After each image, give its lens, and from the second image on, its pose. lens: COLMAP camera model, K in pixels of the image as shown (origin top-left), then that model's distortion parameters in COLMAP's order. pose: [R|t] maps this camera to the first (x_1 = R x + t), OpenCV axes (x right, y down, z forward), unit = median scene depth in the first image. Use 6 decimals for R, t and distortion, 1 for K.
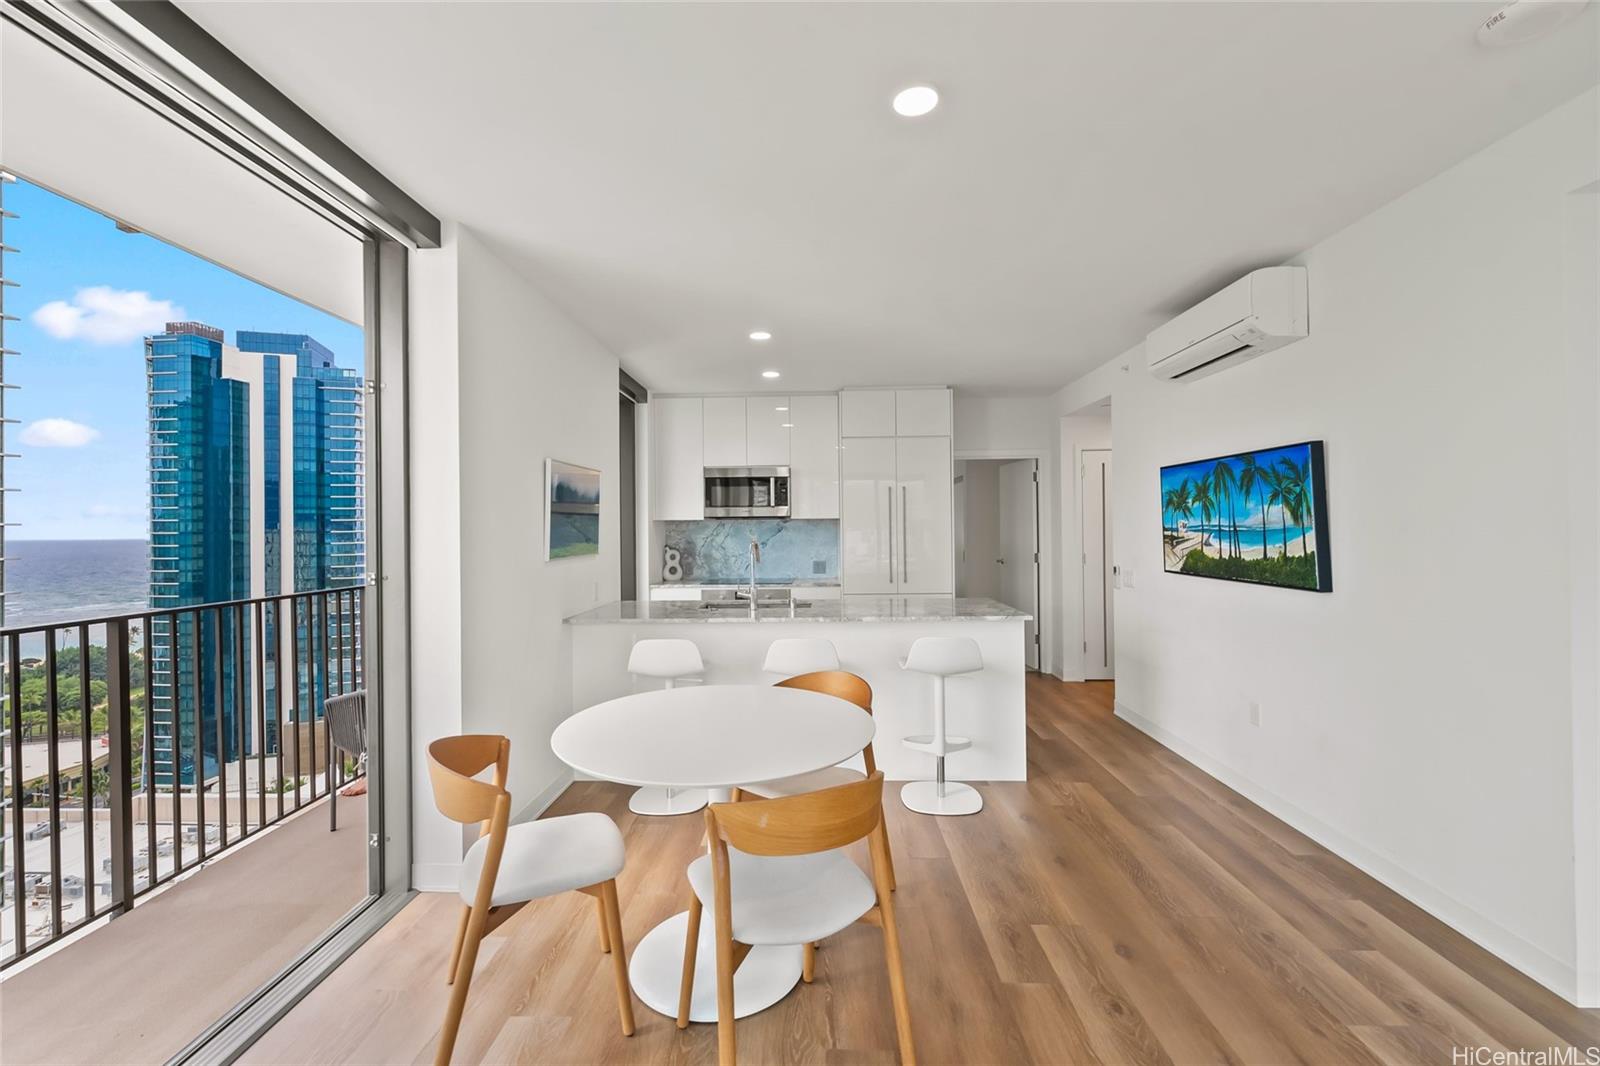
lens RADIAL K [[662.5, 0, 794.6], [0, 662.5, 522.6], [0, 0, 1]] dist [0.002062, 0.000109]
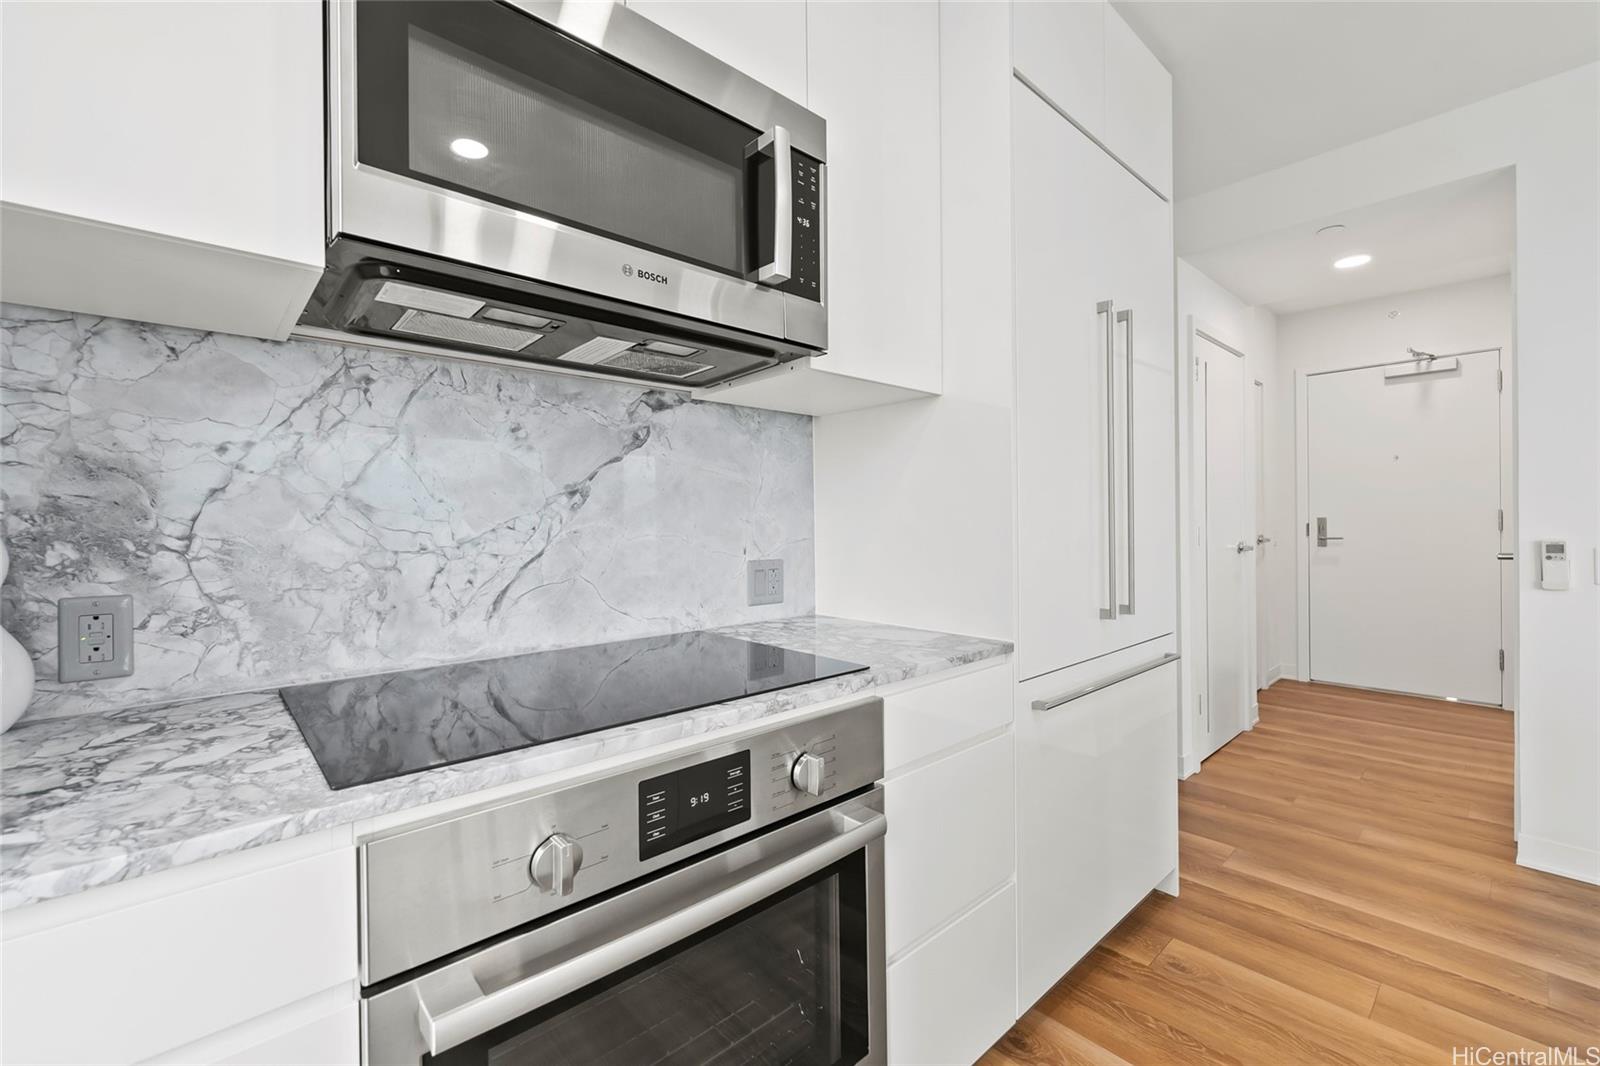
lens RADIAL K [[662.5, 0, 794.6], [0, 662.5, 522.6], [0, 0, 1]] dist [0.002062, 0.000109]
pose [[0.716150, 0.004810, 0.697929, -0.214202], [-0.005299, 0.999985, -0.001454, 0.060017], [-0.697926, -0.002657, 0.716165, 1.112815]]
